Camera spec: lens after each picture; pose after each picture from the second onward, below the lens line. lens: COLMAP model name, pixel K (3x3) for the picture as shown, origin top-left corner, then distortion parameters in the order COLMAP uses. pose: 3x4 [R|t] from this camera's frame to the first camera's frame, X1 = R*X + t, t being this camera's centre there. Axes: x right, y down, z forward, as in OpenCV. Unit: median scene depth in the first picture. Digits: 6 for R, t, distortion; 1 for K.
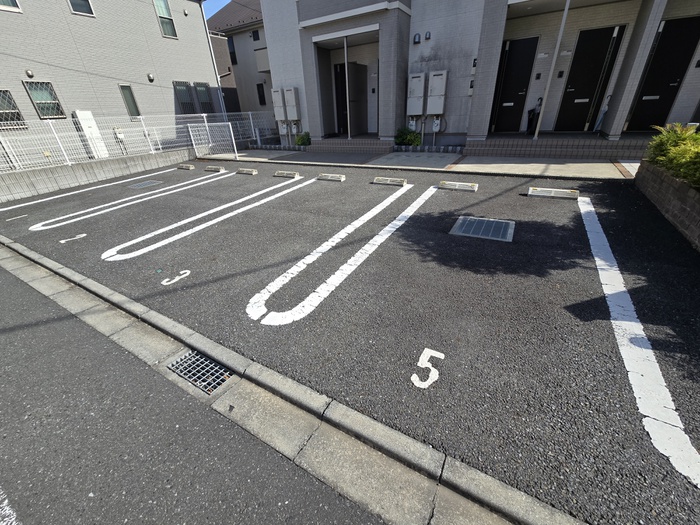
lens RADIAL K [[286.5, 0, 351.1], [0, 286.5, 264.1], [0, 0, 1]] dist [-0.000062, 0.001610]
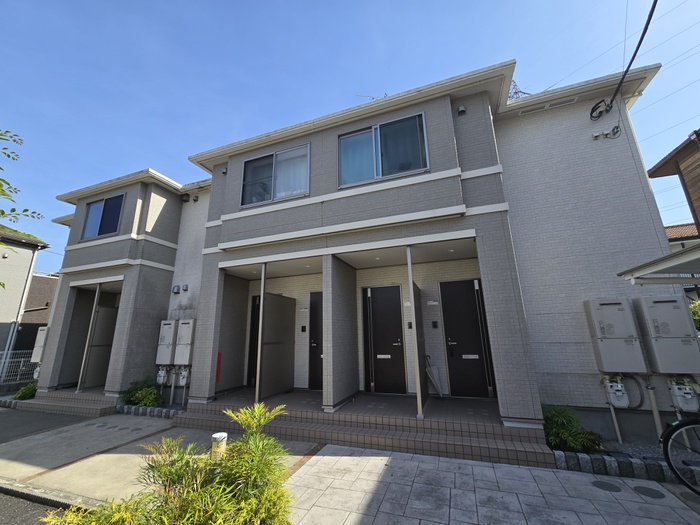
lens RADIAL K [[286.5, 0, 349.3], [0, 286.5, 263.9], [0, 0, 1]] dist [-0.000062, 0.001610]
pose [[0.982003, 0.068811, 0.175886, 0.603262], [0.068441, 0.738323, -0.670966, -0.157915], [-0.176030, 0.670928, 0.720326, 0.140791]]
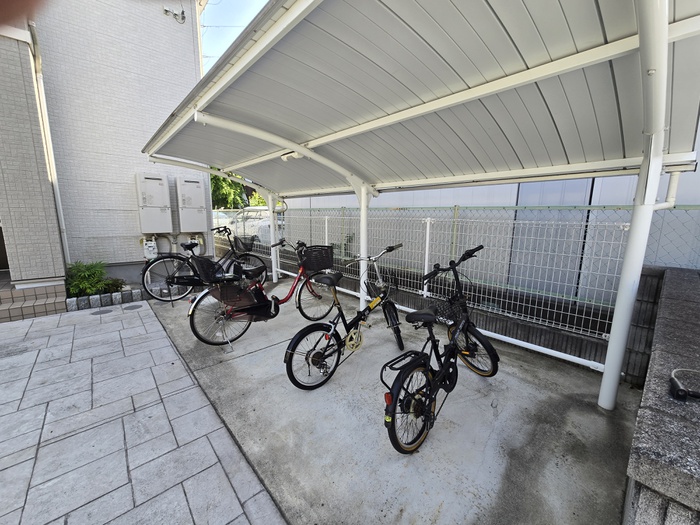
lens RADIAL K [[286.5, 0, 350.5], [0, 286.5, 263.0], [0, 0, 1]] dist [-0.000062, 0.001610]
pose [[0.287756, -0.112111, 0.951119, 0.676395], [0.424218, 0.905302, -0.021634, -0.063052], [-0.858624, 0.409707, 0.308066, 0.000531]]
